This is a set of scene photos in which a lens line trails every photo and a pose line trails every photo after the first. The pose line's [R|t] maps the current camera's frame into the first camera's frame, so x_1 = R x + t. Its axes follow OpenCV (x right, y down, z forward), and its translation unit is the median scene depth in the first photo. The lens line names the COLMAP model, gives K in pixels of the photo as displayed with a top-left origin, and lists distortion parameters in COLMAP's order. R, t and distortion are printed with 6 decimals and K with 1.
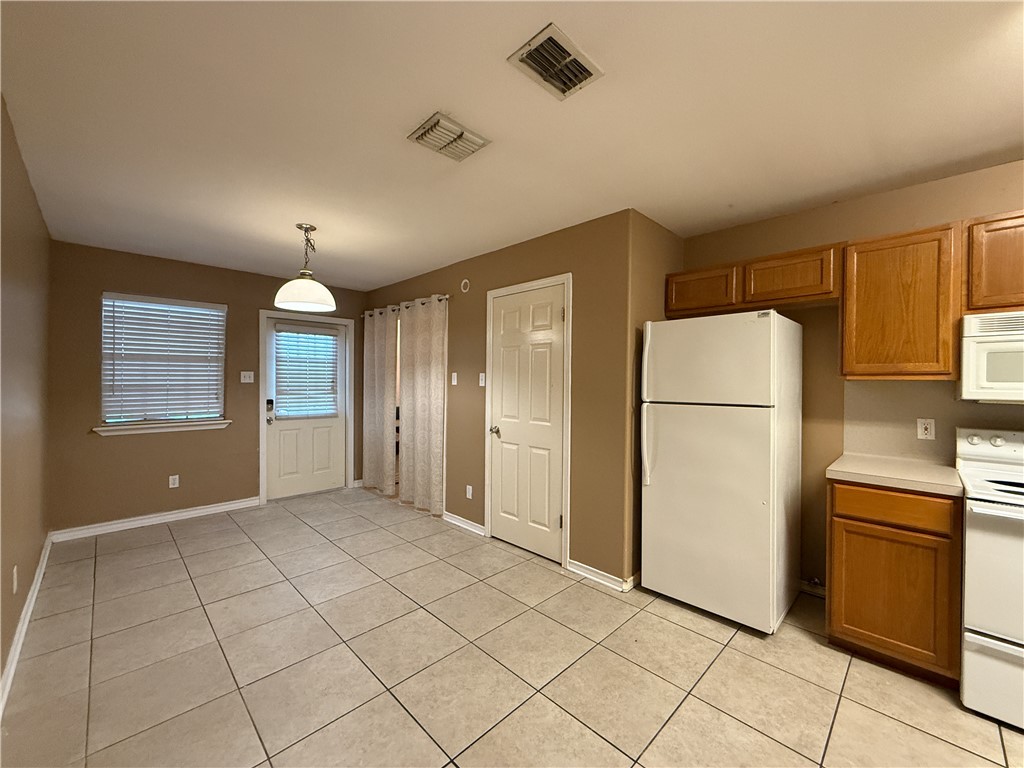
lens RADIAL K [[411.2, 0, 512.0], [0, 411.2, 384.0], [0, 0, 1]] dist [-0.000008, 0.000223]
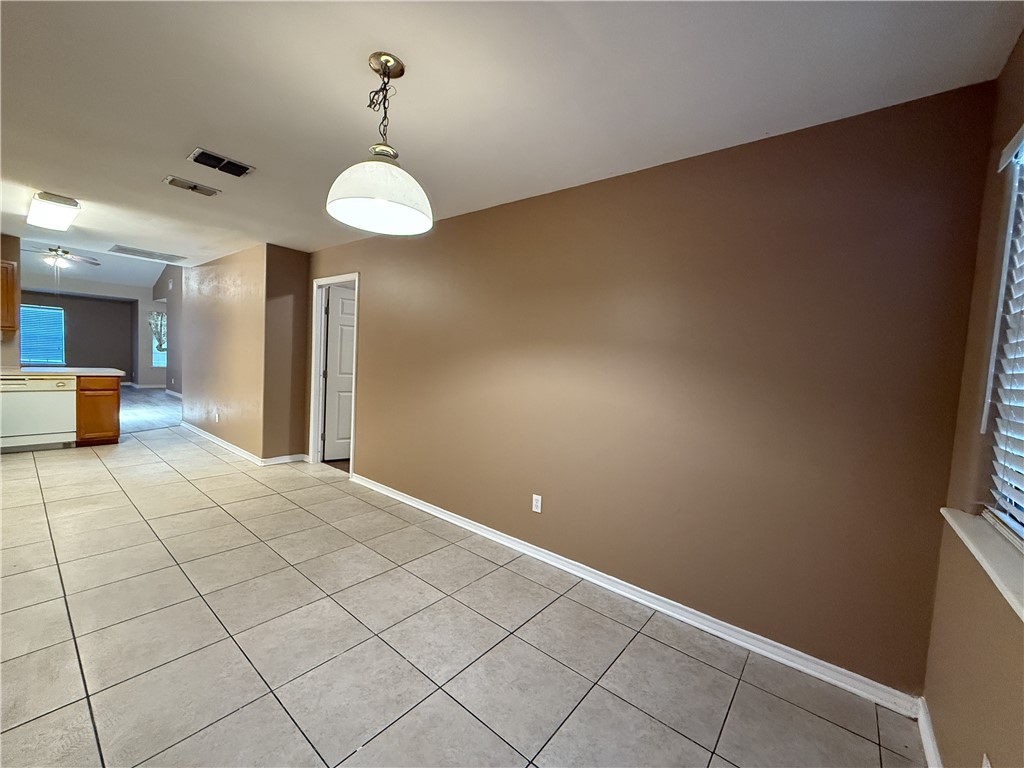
lens RADIAL K [[411.2, 0, 512.0], [0, 411.2, 384.0], [0, 0, 1]] dist [-0.000008, 0.000223]
pose [[-0.992047, -0.057427, -0.112003, -0.519838], [-0.065076, 0.995703, 0.065880, -0.013219], [0.107739, 0.072645, -0.991522, 1.310333]]
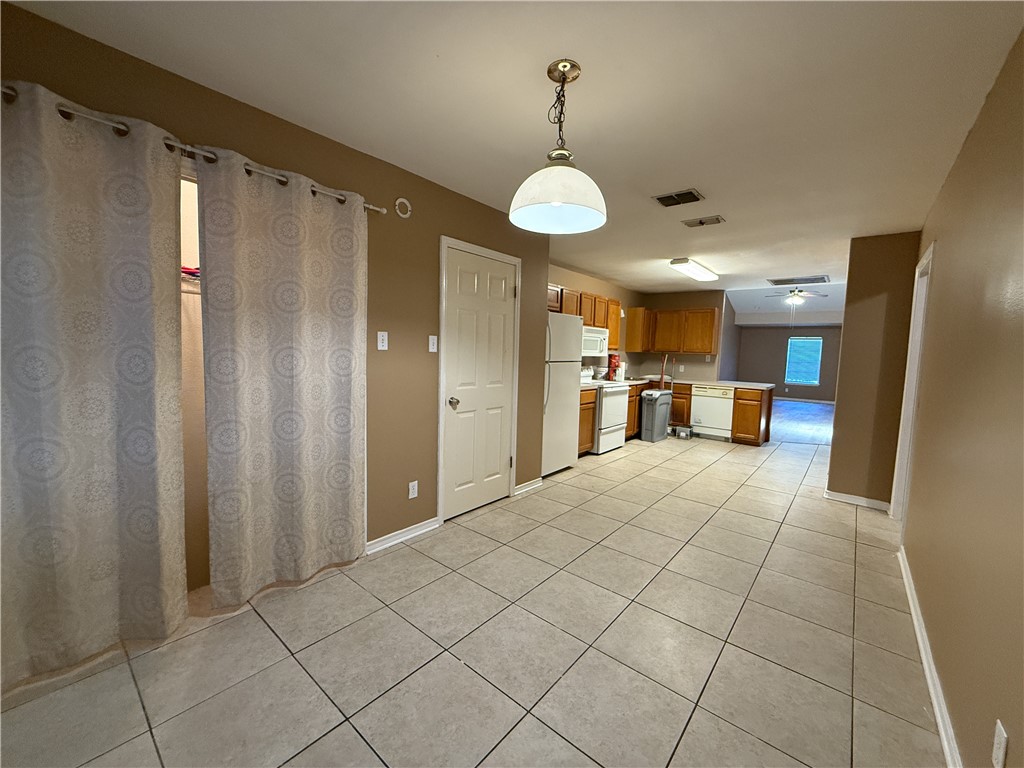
lens RADIAL K [[411.2, 0, 512.0], [0, 411.2, 384.0], [0, 0, 1]] dist [-0.000008, 0.000223]
pose [[-0.089498, -0.093595, 0.991580, -0.900251], [-0.025275, 0.995468, 0.091680, -0.009955], [-0.995666, -0.016857, -0.091458, 0.925190]]
